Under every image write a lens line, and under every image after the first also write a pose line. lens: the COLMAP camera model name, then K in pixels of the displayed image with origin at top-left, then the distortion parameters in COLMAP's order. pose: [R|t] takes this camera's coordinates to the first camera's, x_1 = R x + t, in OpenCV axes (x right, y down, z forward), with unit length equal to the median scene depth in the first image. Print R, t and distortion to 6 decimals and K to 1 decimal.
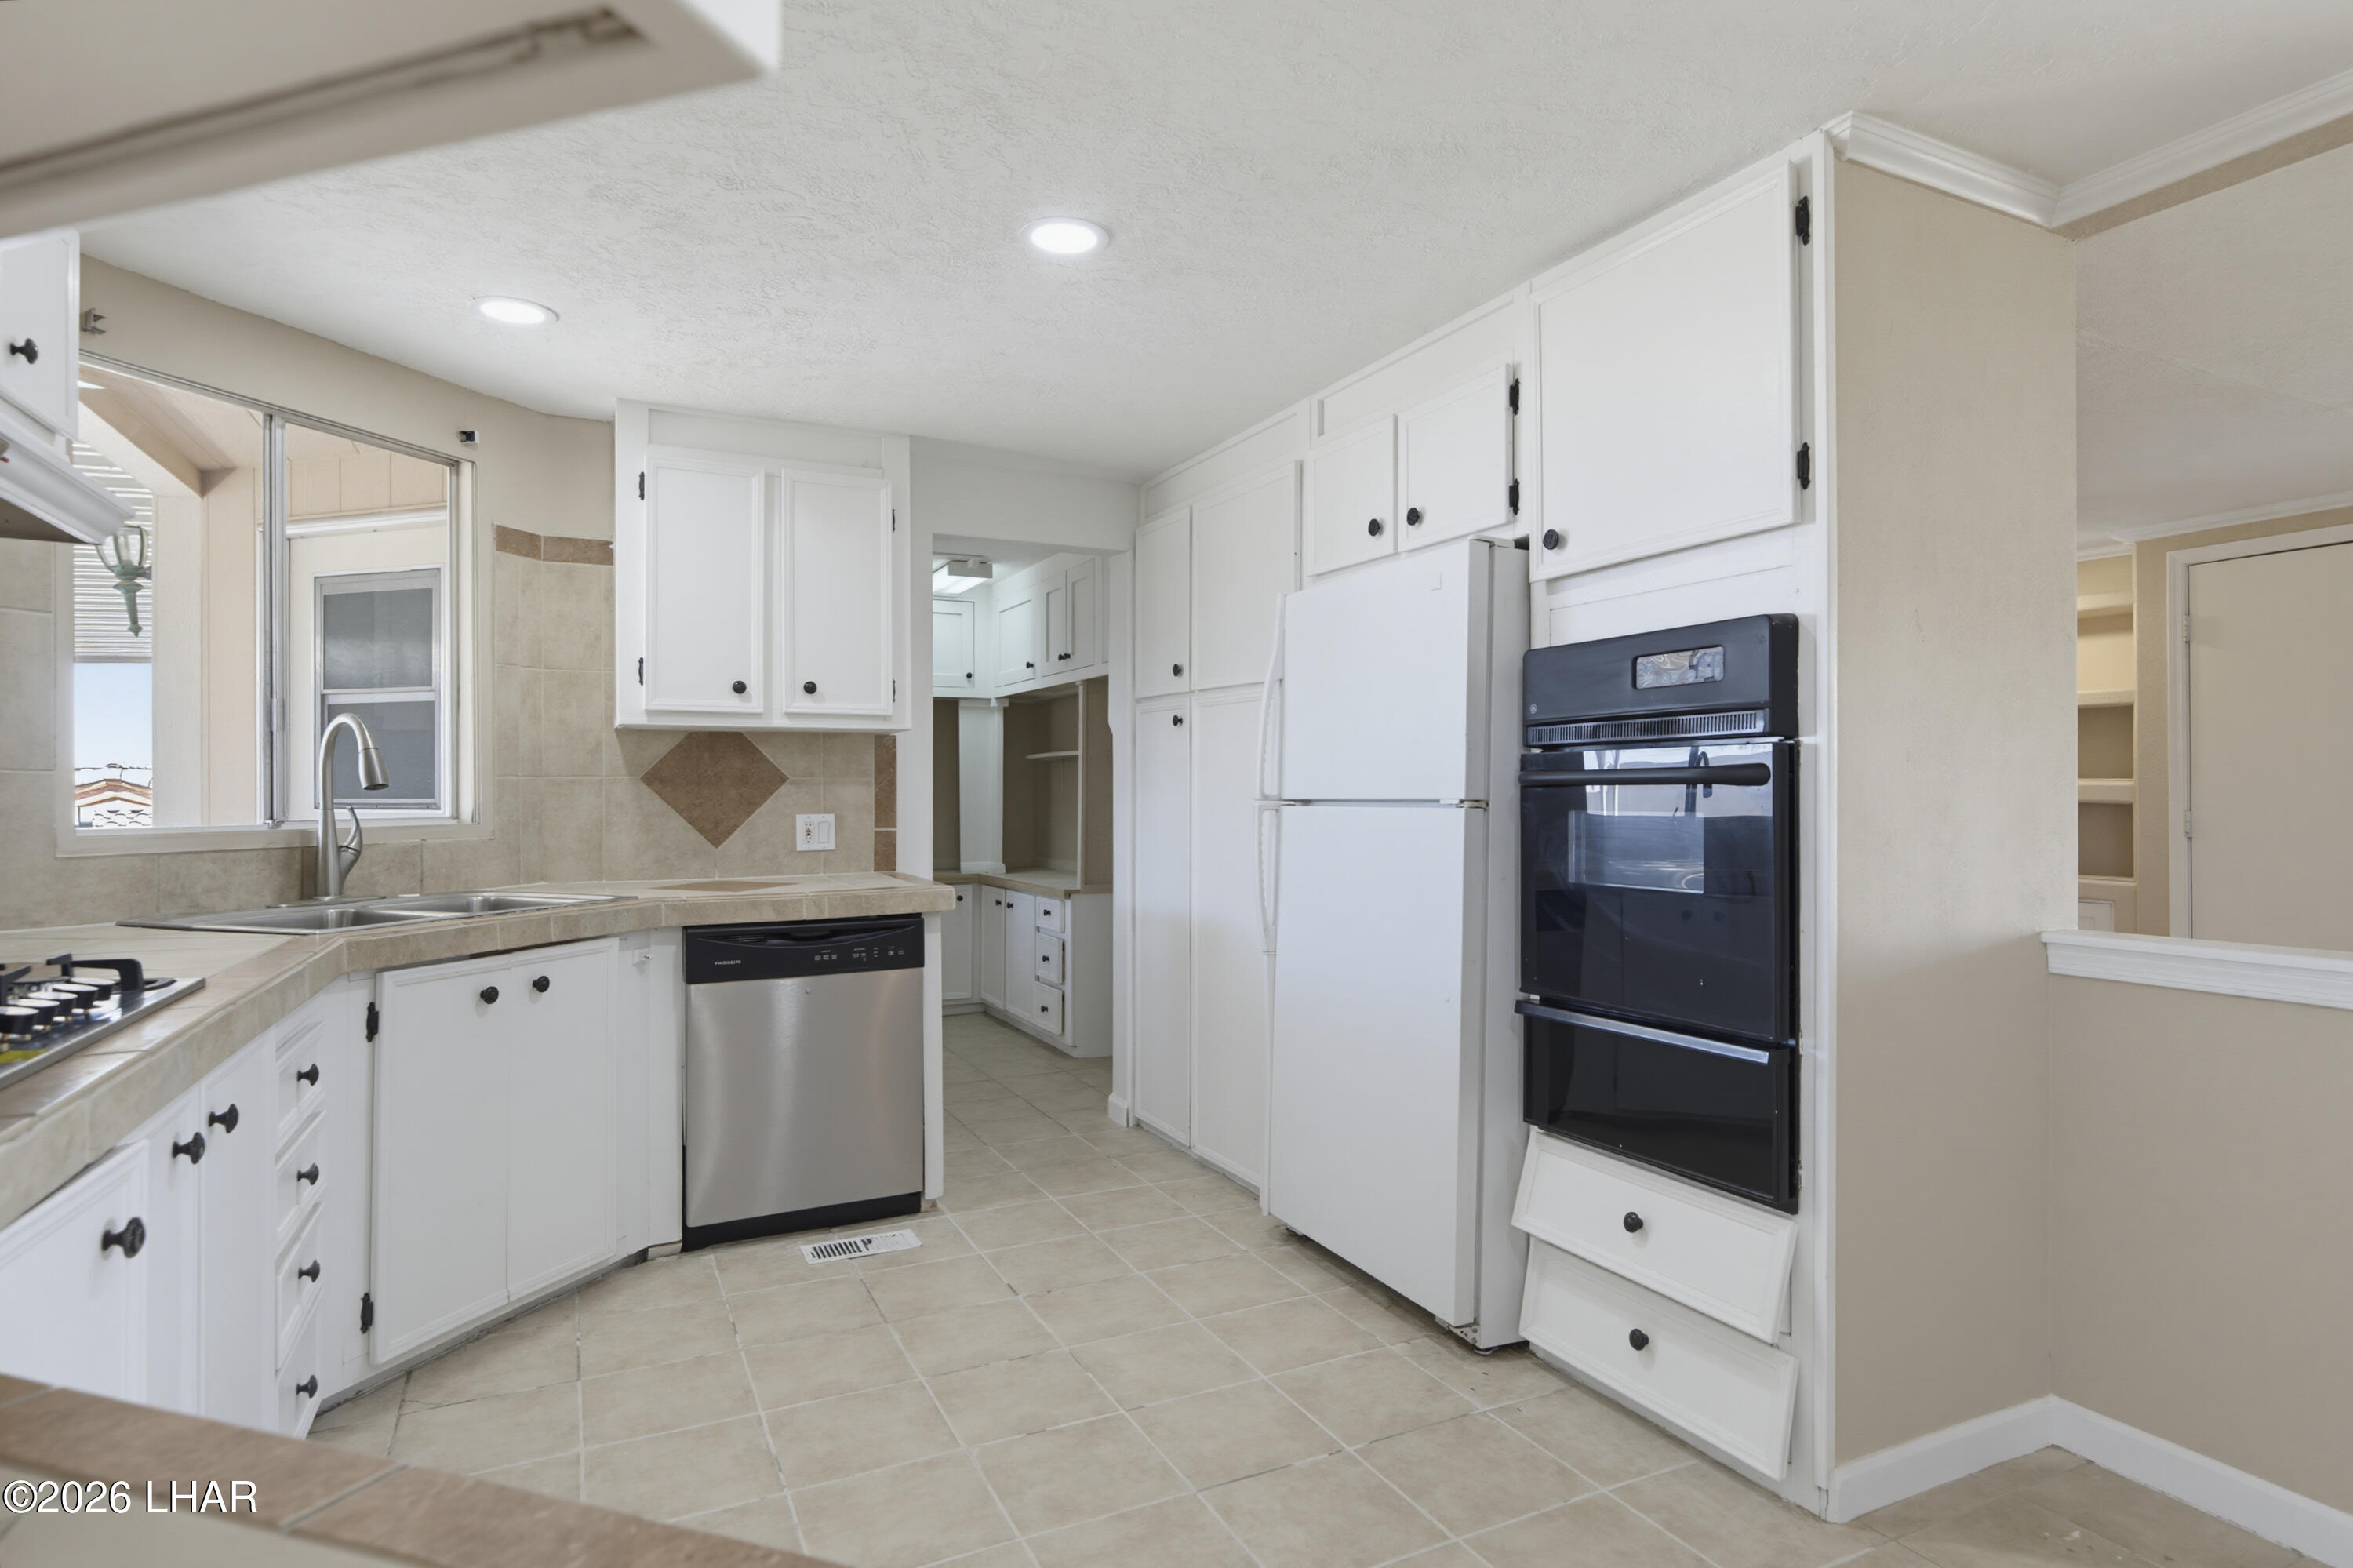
lens RADIAL K [[1266.0, 0, 1210.5], [0, 1266.0, 783.9], [0, 0, 1]] dist [0.003456, -0.000460]
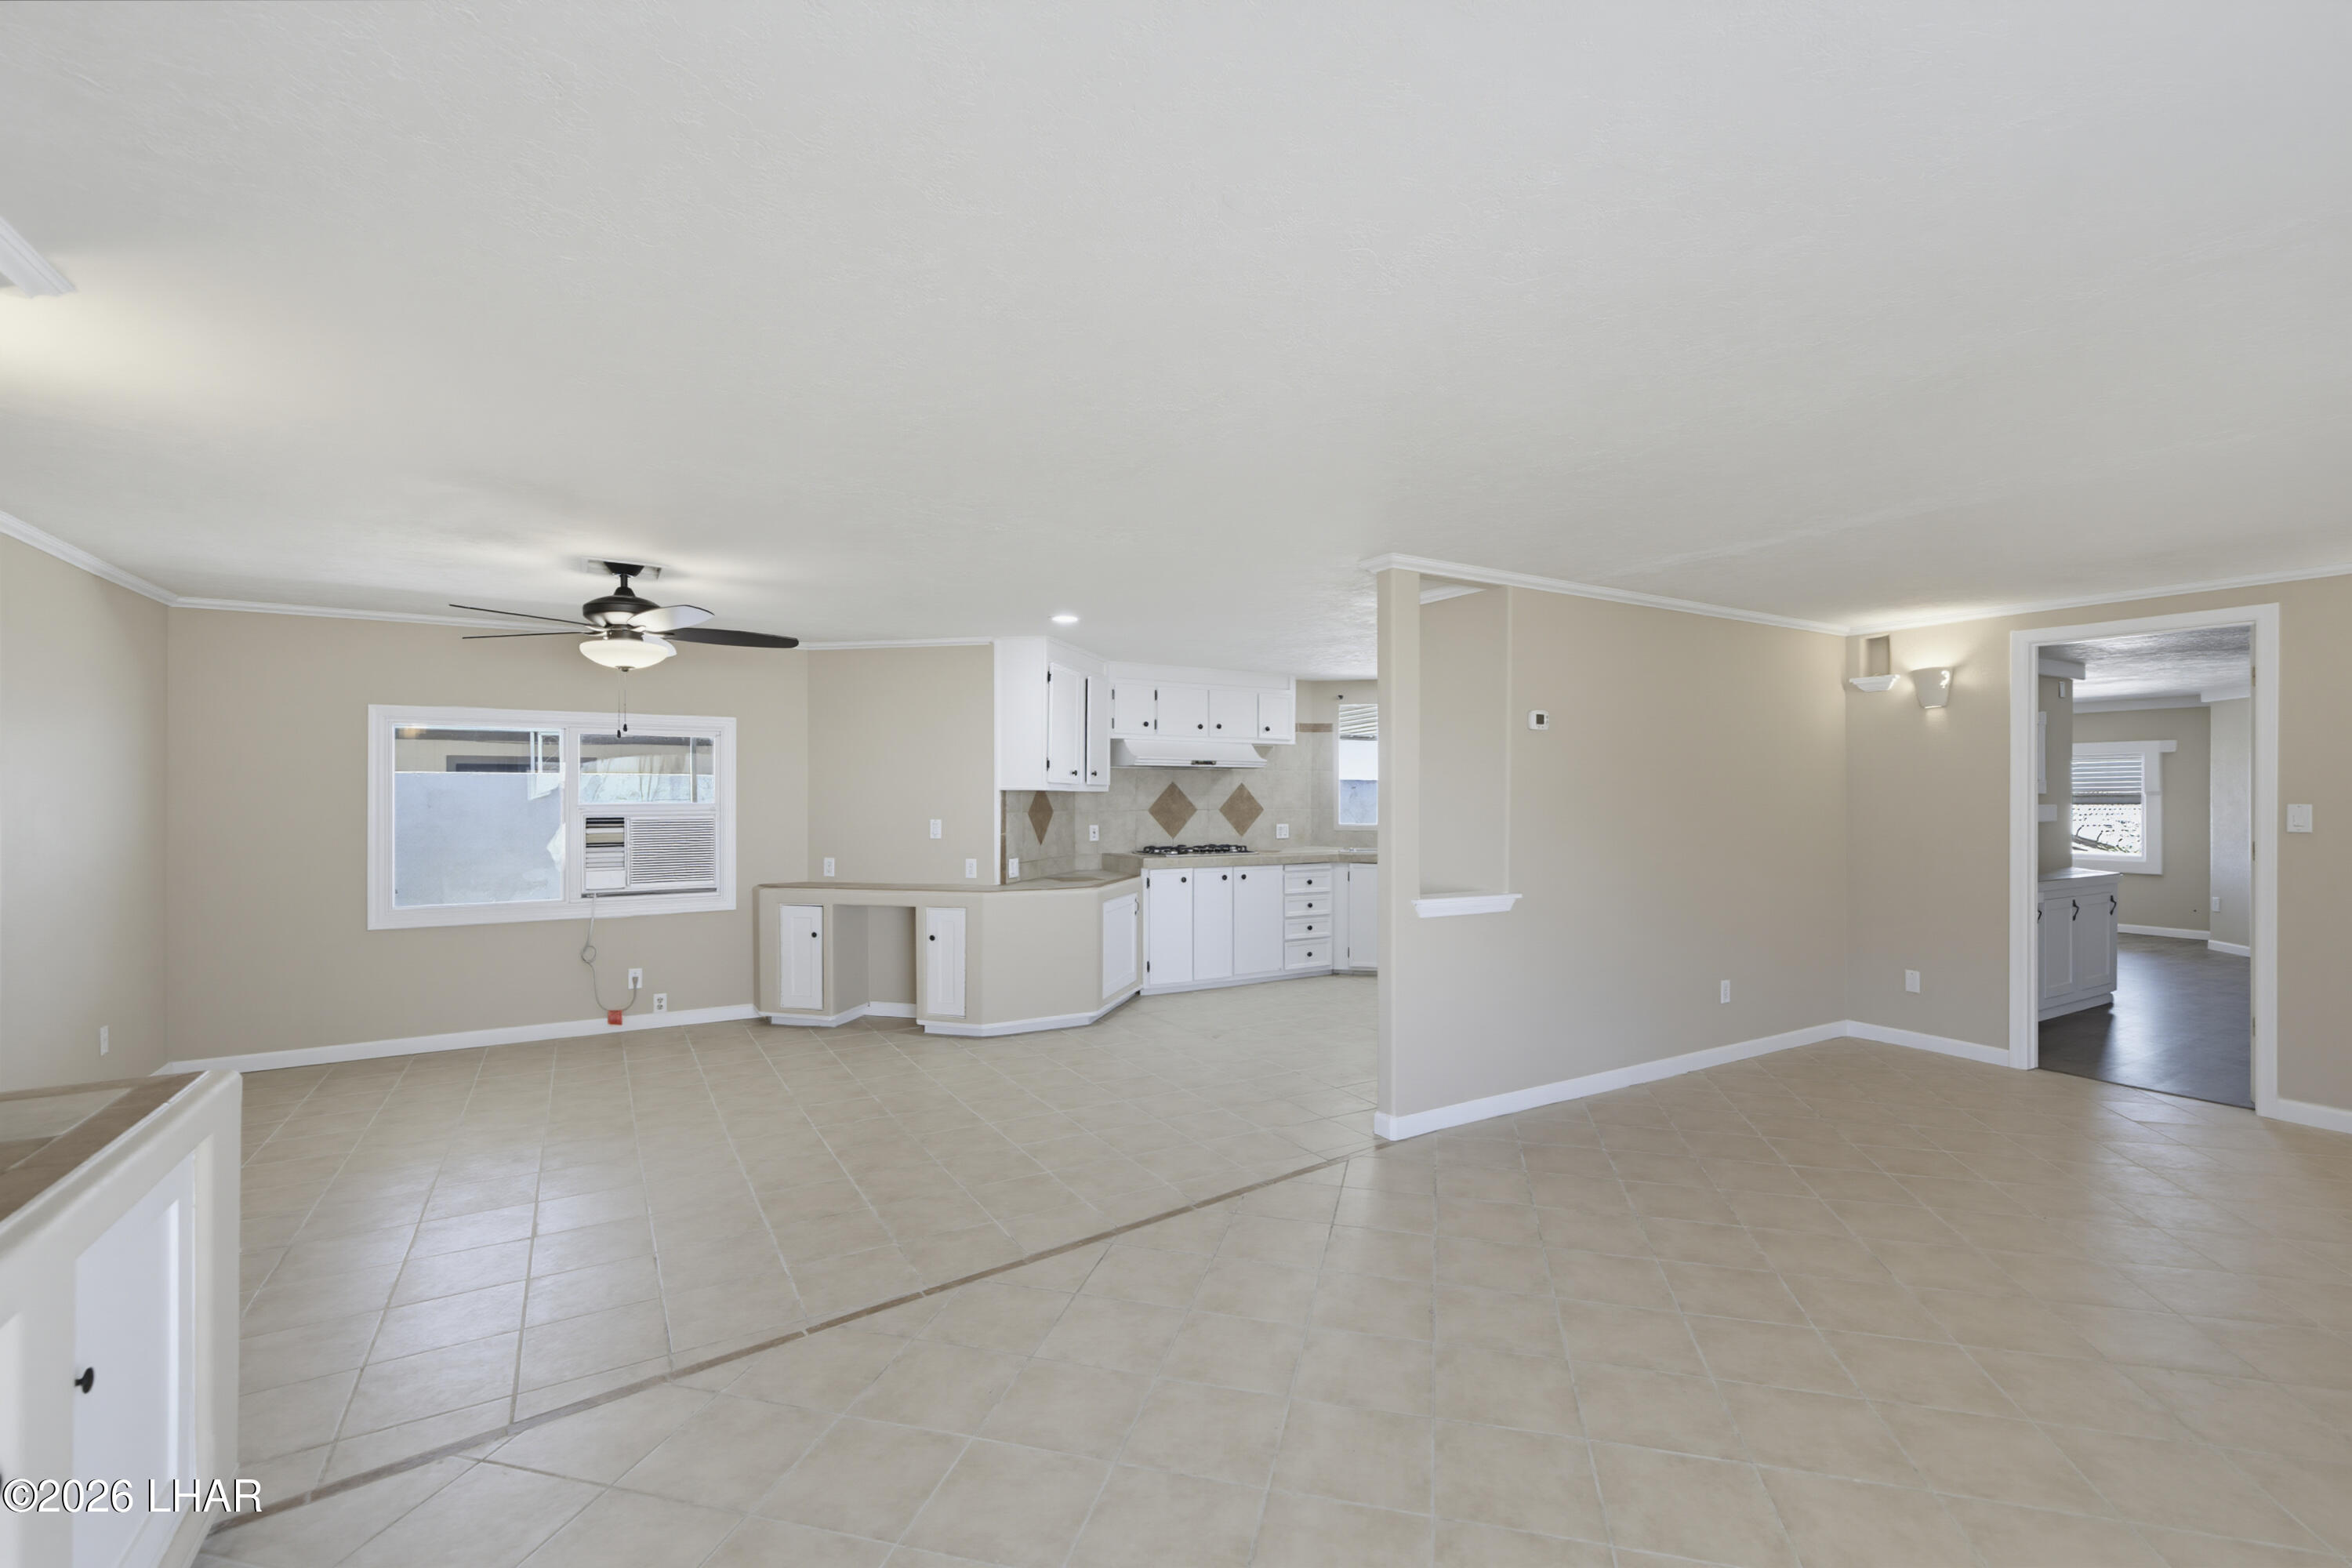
lens RADIAL K [[1008.7, 0, 1181.8], [0, 1008.7, 798.5], [0, 0, 1]] dist [0.002613, 0.000717]
pose [[0.059729, 0.002444, -0.998212, 1.631963], [0.005104, 0.999983, 0.002754, -0.040413], [0.998202, -0.005259, 0.059716, 0.220552]]
